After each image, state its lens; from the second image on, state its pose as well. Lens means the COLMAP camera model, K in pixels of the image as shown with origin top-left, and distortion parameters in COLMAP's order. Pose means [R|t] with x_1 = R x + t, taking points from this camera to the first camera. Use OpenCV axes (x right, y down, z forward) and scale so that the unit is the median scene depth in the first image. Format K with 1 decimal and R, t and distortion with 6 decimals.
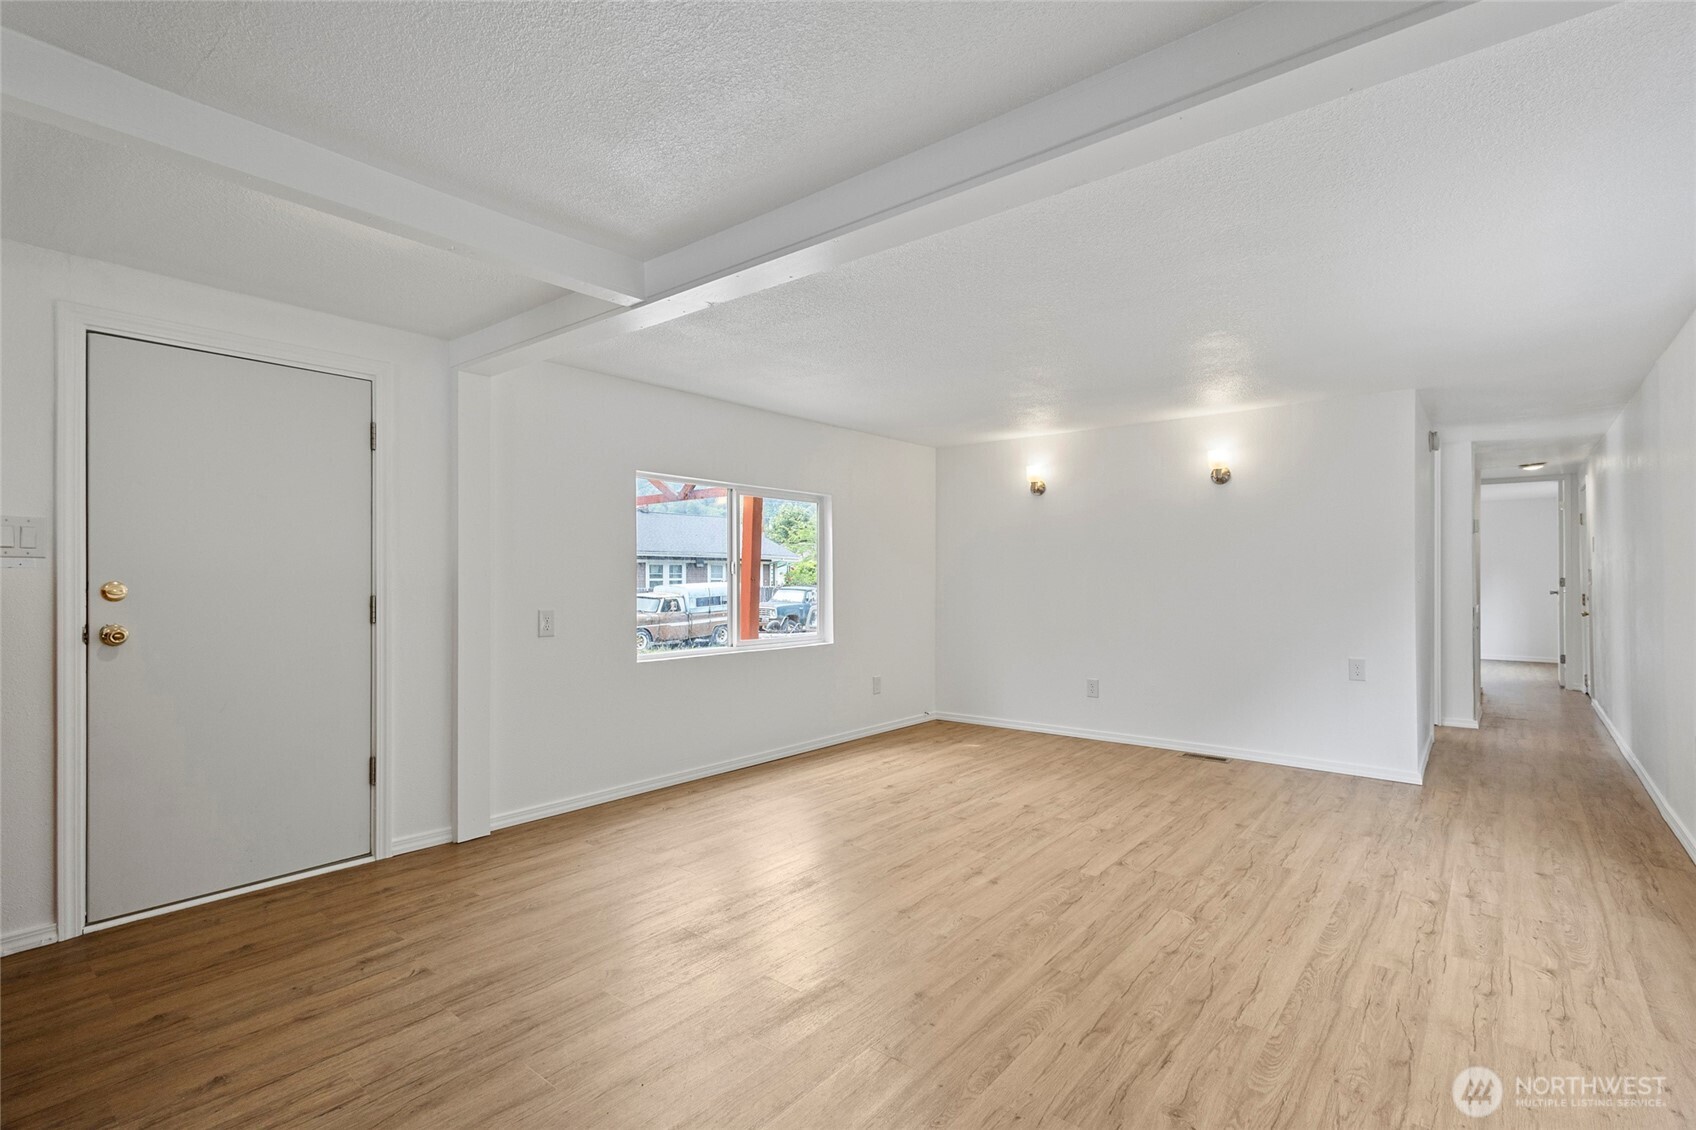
lens RADIAL K [[776.3, 0, 845.5], [0, 776.3, 566.4], [0, 0, 1]] dist [0.012178, -0.005042]
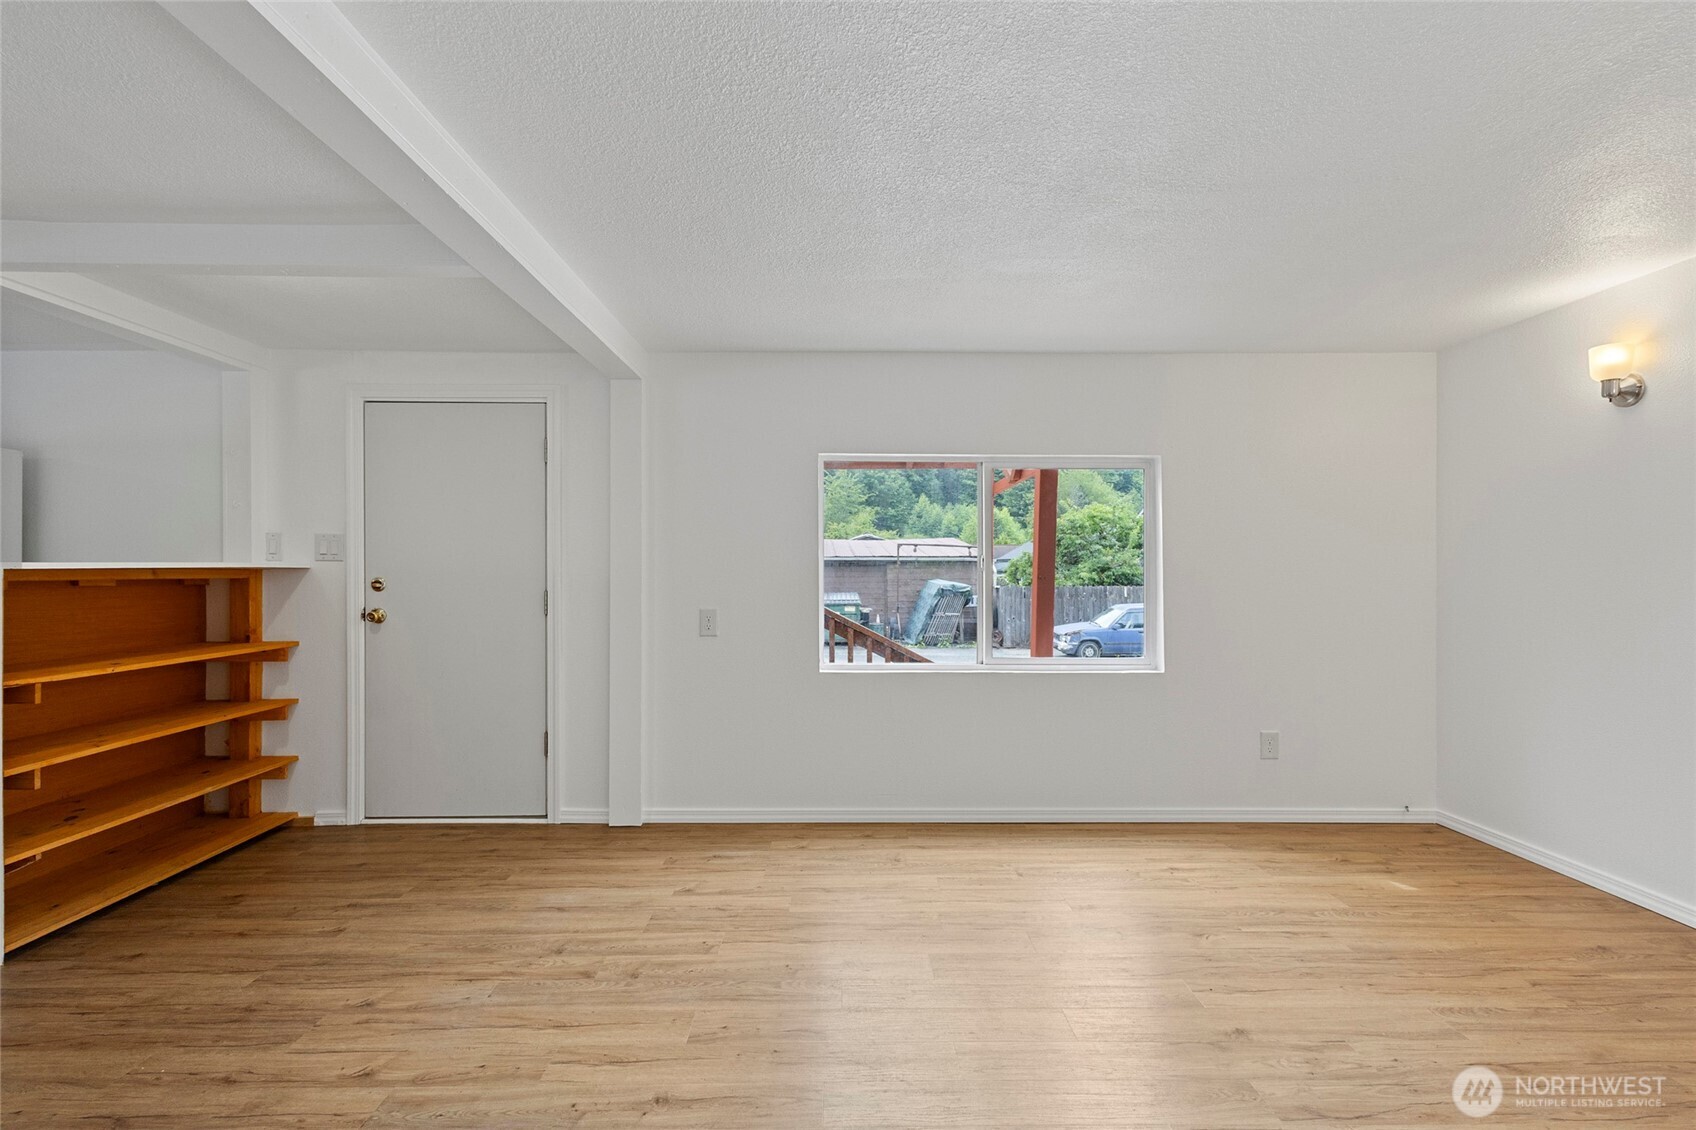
lens RADIAL K [[786.1, 0, 841.3], [0, 786.1, 559.4], [0, 0, 1]] dist [0.011999, -0.004363]
pose [[0.651644, -0.013629, -0.758403, 0.553149], [0.009552, 0.999907, -0.009762, 0.007498], [0.758465, -0.000882, 0.651713, 0.575067]]
